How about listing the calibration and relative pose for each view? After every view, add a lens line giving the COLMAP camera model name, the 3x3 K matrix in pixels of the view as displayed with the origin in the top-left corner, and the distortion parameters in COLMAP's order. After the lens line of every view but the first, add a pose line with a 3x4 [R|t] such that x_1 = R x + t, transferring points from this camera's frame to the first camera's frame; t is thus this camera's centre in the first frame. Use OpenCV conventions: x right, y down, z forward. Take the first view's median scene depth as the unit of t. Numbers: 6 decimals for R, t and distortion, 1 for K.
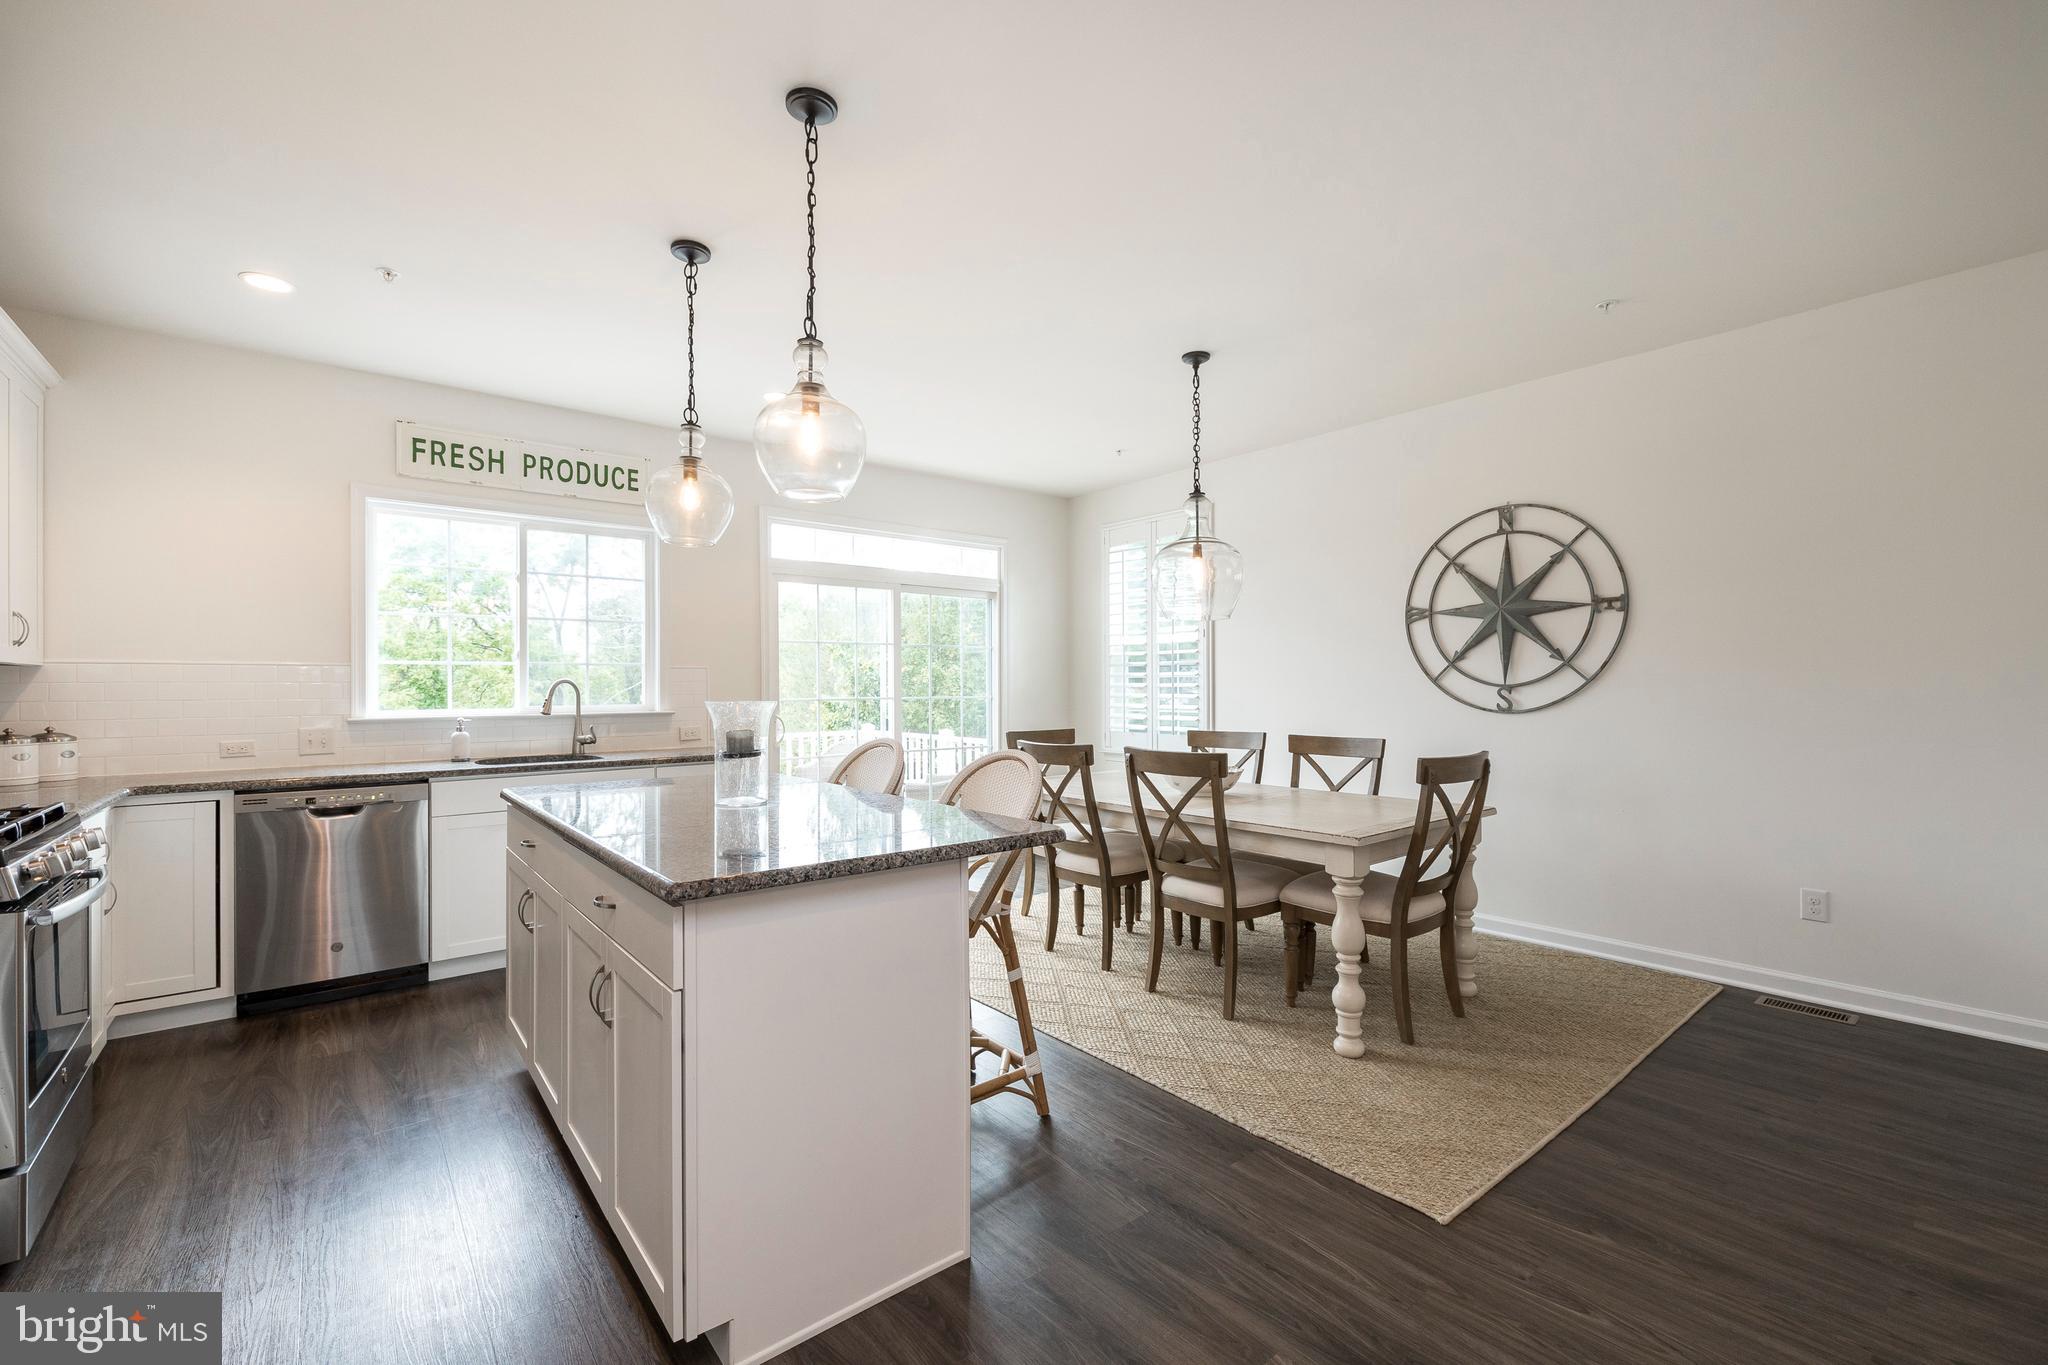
lens RADIAL K [[859.8, 0, 1031.6], [0, 859.8, 683.7], [0, 0, 1]] dist [0.000945, -0.000425]
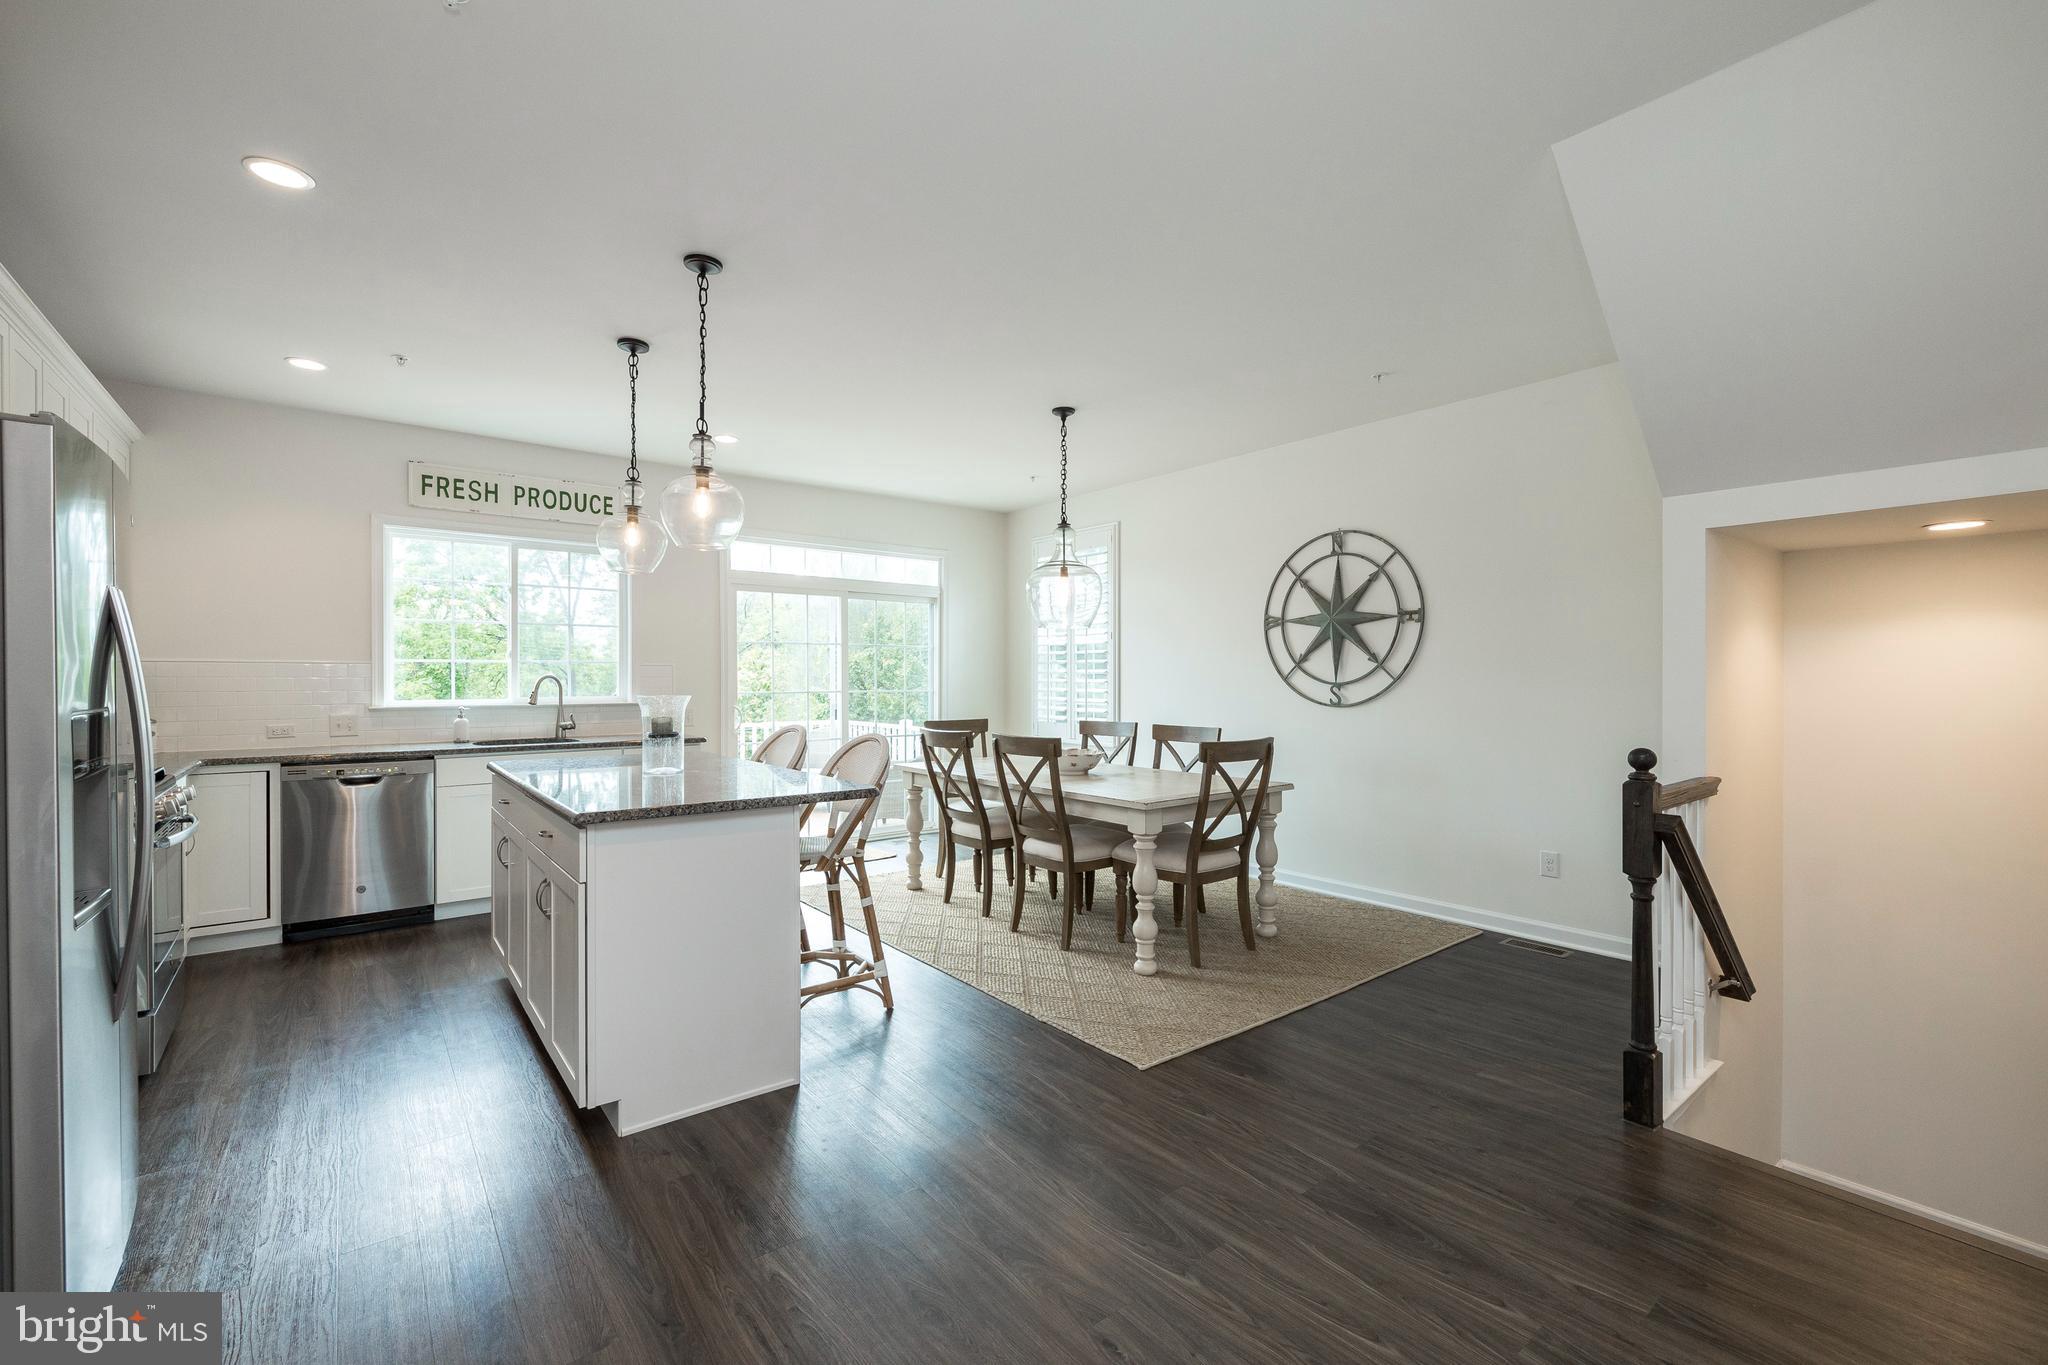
lens RADIAL K [[859.8, 0, 1031.5], [0, 859.8, 680.3], [0, 0, 1]] dist [0.000945, -0.000425]
pose [[0.999899, 0.004180, -0.013572, 0.155398], [-0.004100, 0.999974, 0.005933, -0.008120], [0.013597, -0.005877, 0.999890, -0.199981]]
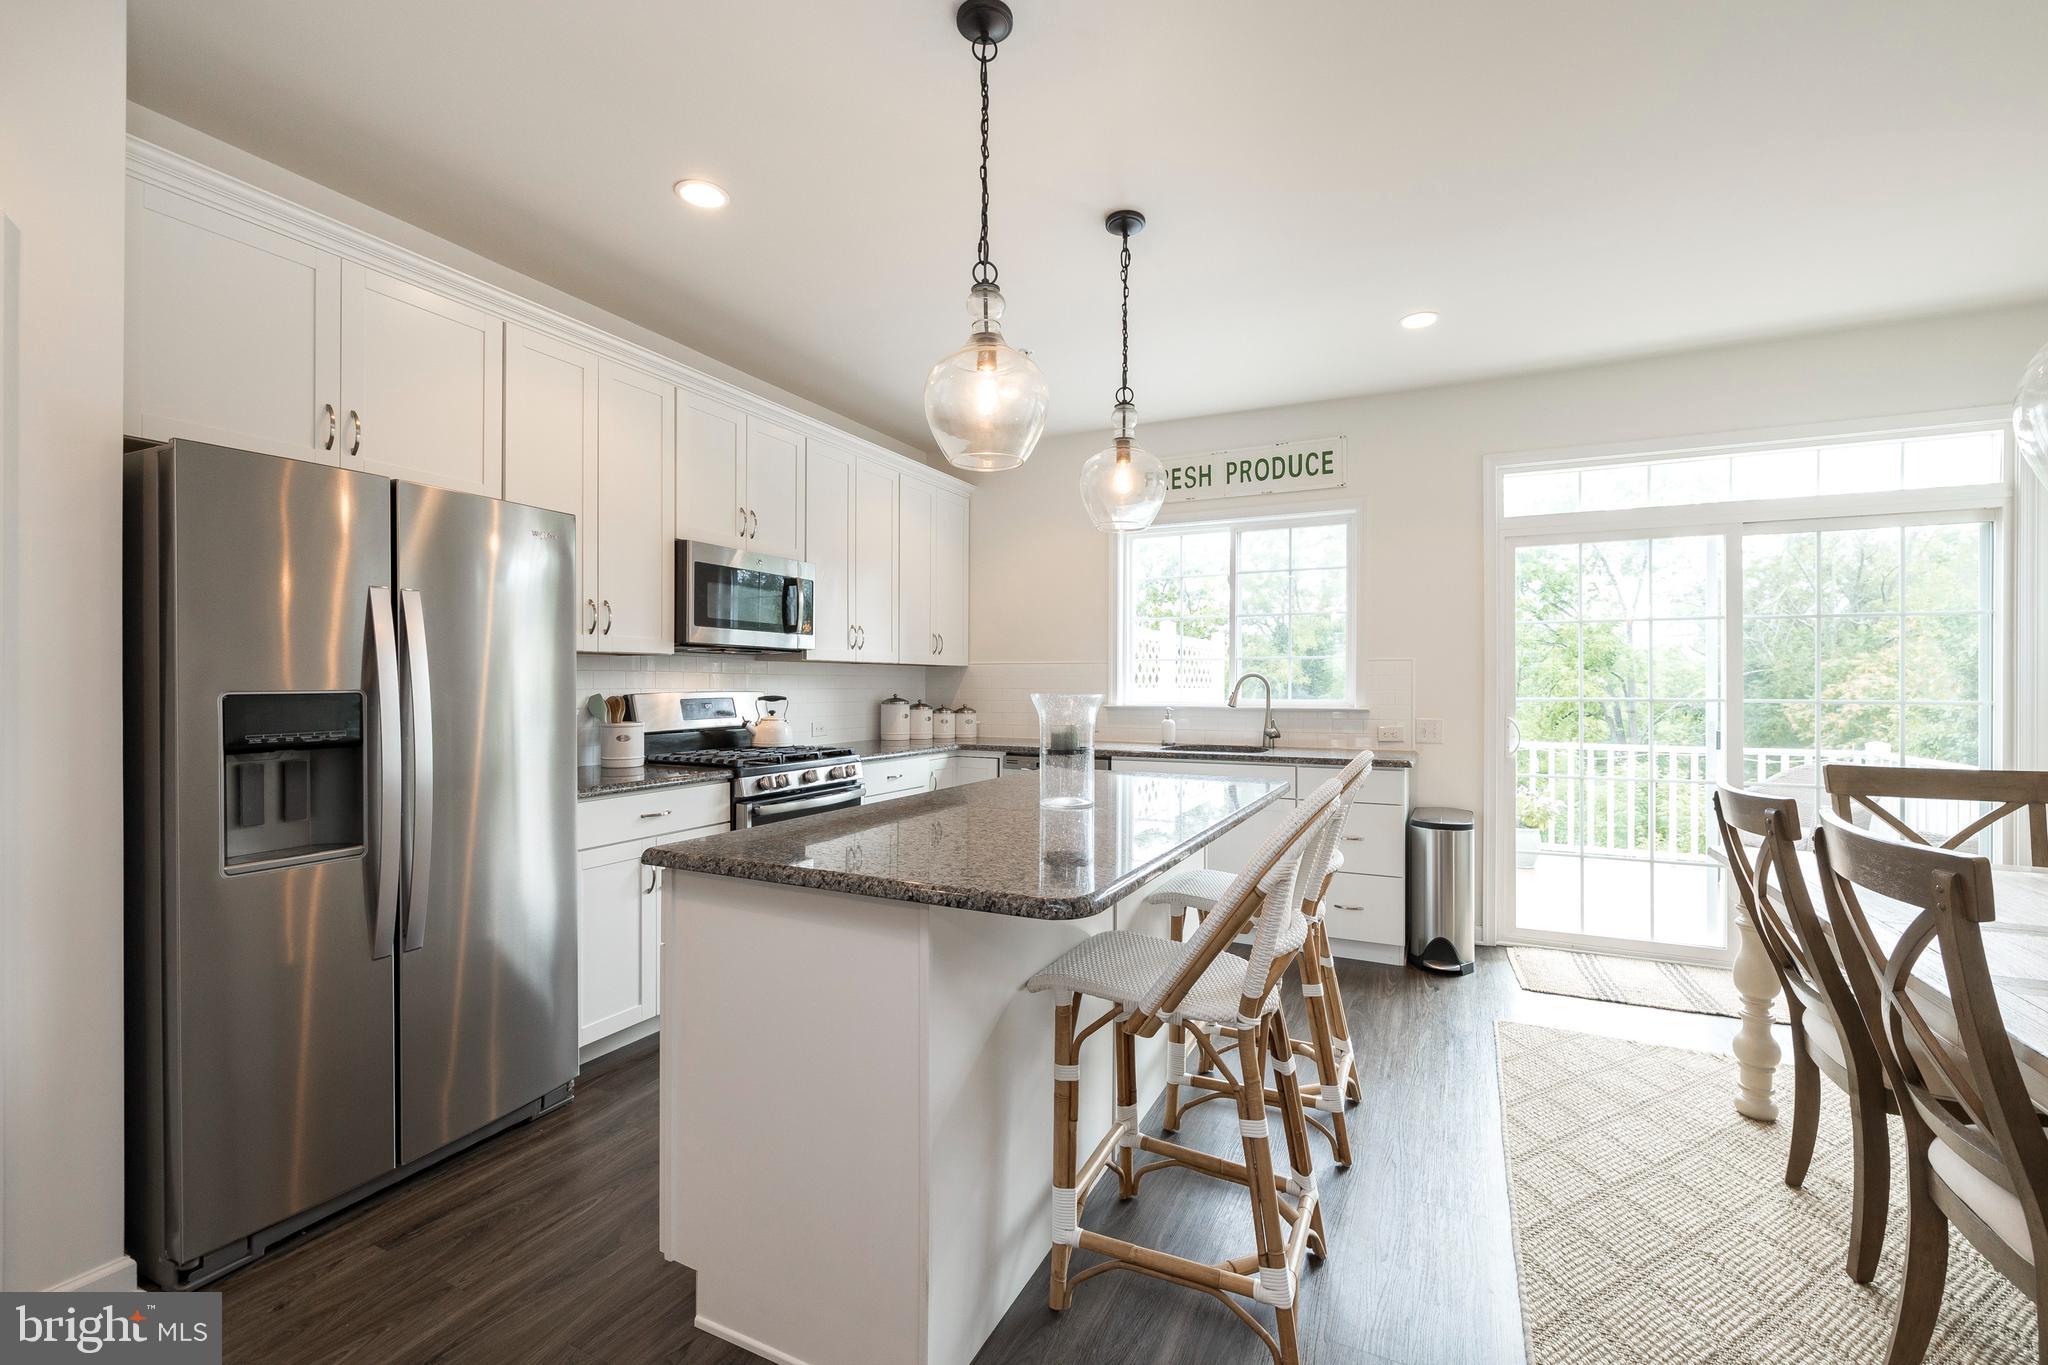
lens RADIAL K [[859.8, 0, 1034.3], [0, 859.8, 681.9], [0, 0, 1]] dist [0.000945, -0.000425]
pose [[0.417769, 0.003867, -0.908545, 0.305398], [-0.001507, 0.999993, 0.003564, 0.002024], [0.908552, -0.000120, 0.417772, 0.363193]]
